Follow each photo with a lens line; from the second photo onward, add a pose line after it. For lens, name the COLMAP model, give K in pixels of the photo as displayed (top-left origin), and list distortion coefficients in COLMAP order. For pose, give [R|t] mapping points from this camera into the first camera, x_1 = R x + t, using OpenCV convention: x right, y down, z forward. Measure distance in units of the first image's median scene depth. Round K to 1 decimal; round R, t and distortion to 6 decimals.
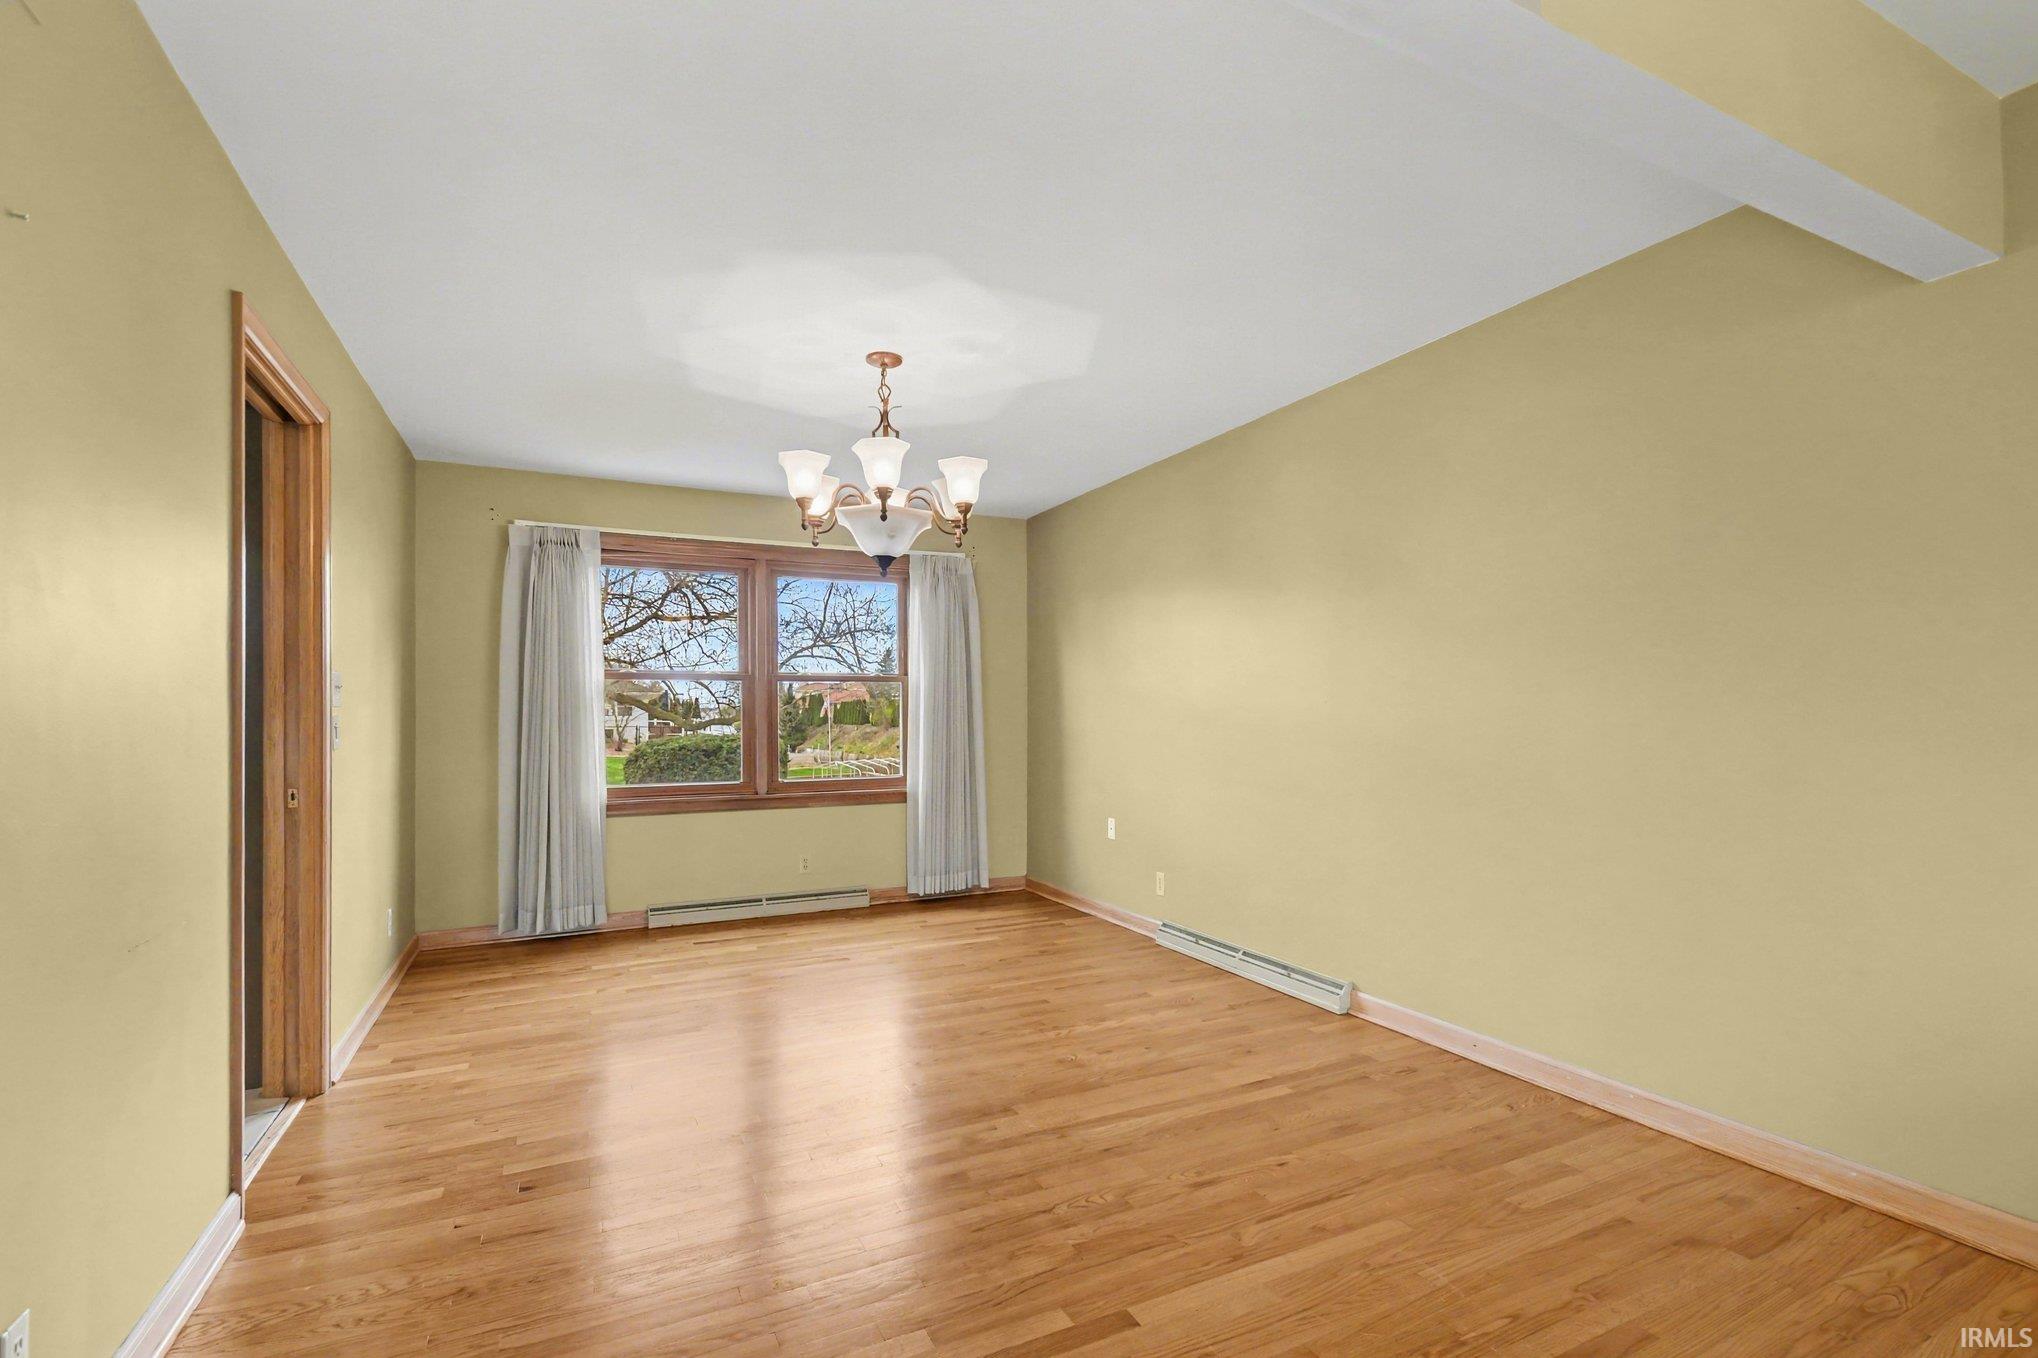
lens RADIAL K [[931.3, 0, 1029.2], [0, 931.3, 725.1], [0, 0, 1]] dist [-0.000731, -0.000518]
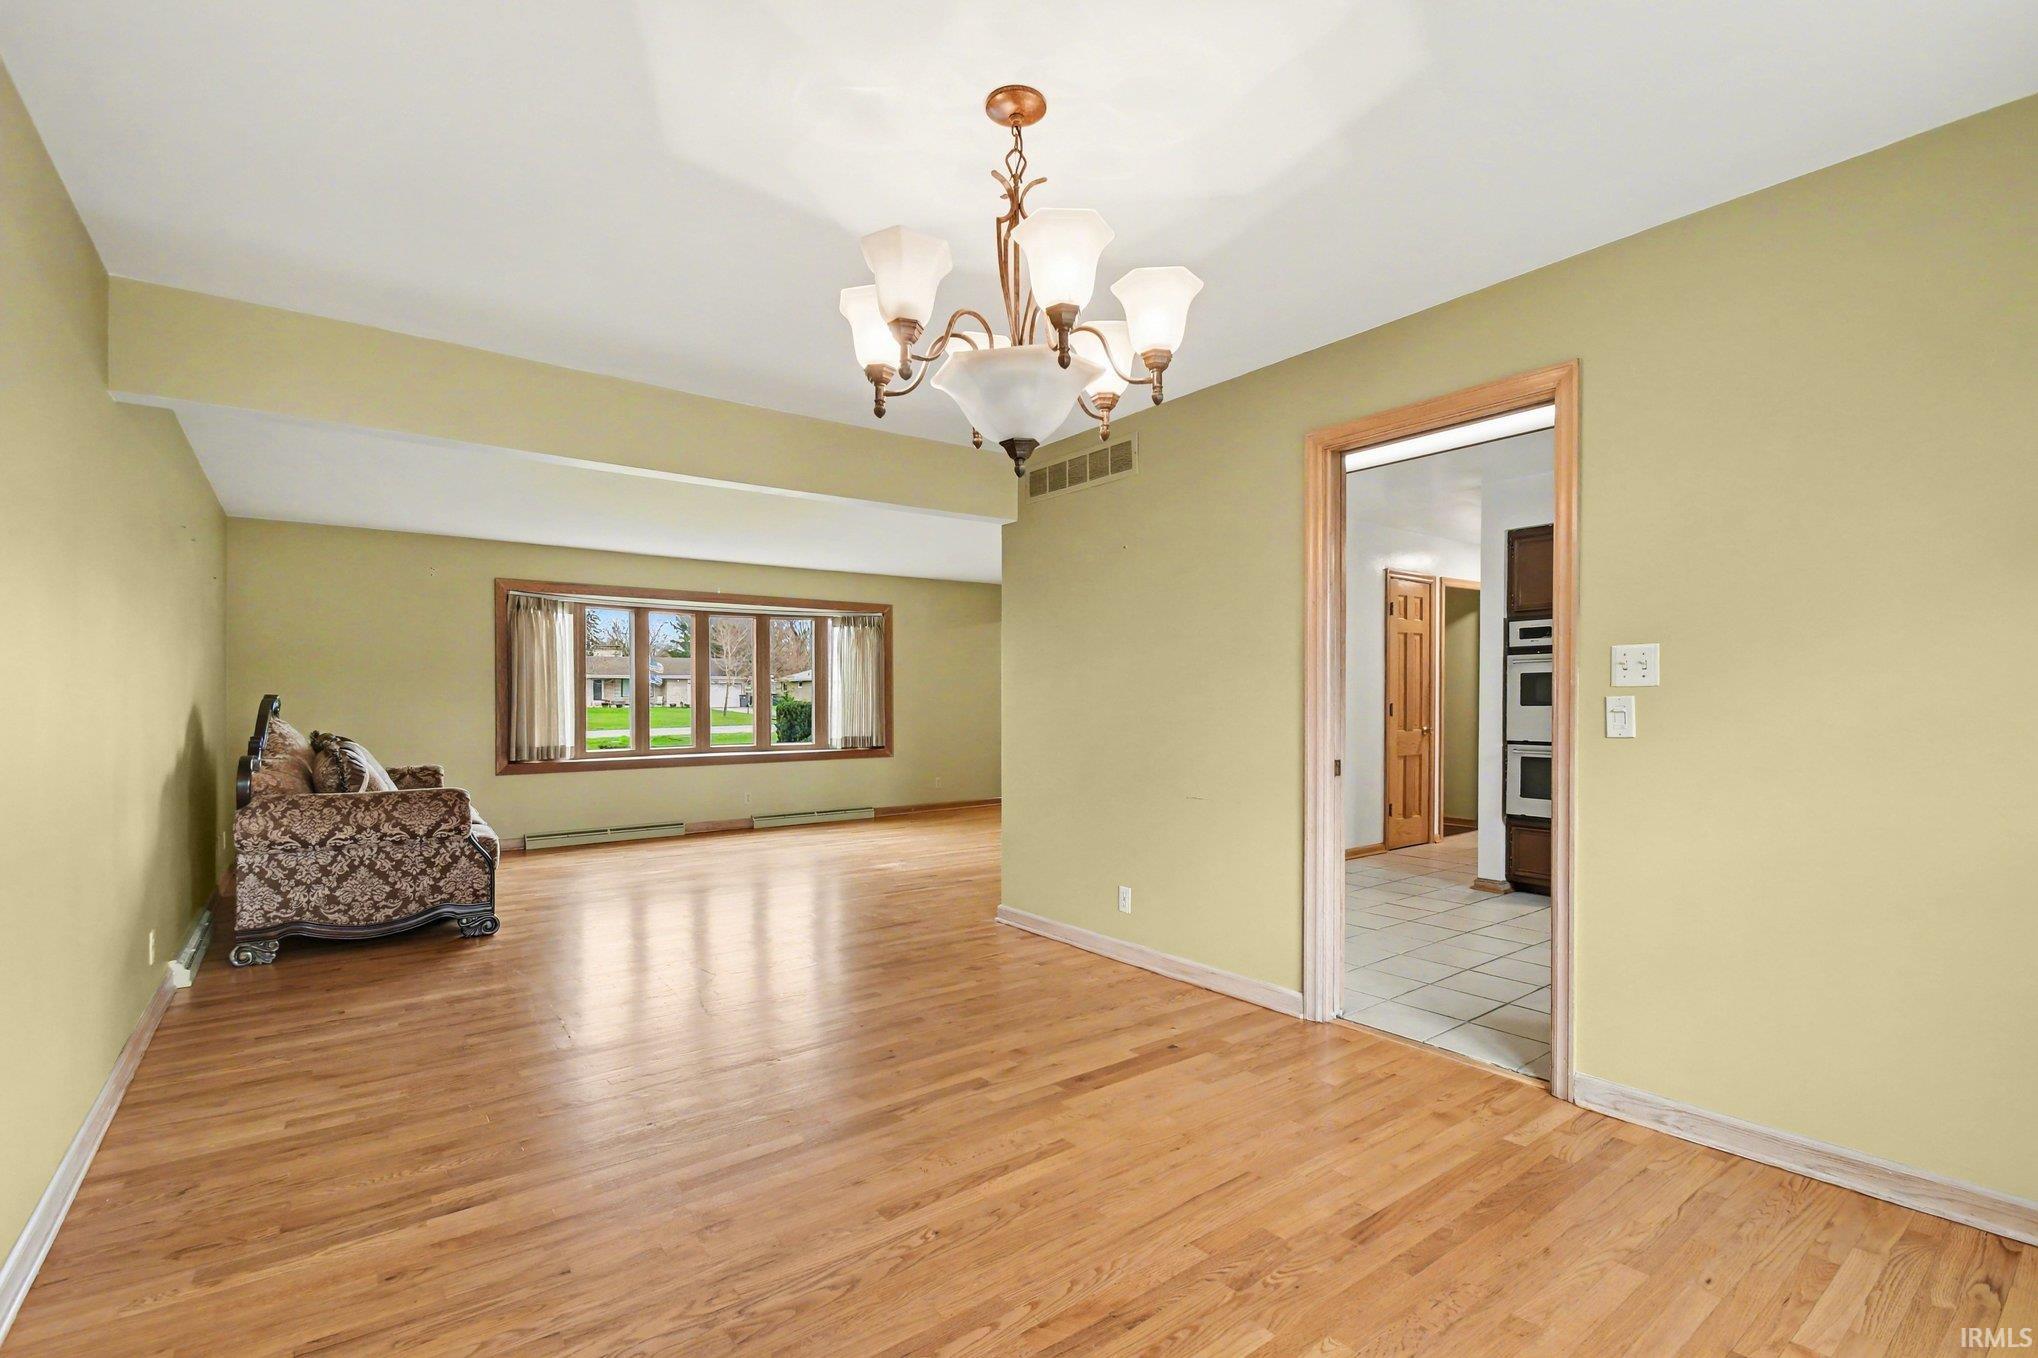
lens RADIAL K [[922.2, 0, 1019.0], [0, 922.2, 679.0], [0, 0, 1]] dist [-0.000011, -0.000108]
pose [[-0.981383, 0.004551, -0.192006, -0.046486], [0.008362, 0.999784, -0.019043, -0.015248], [0.191878, -0.020294, -0.981209, 1.755948]]
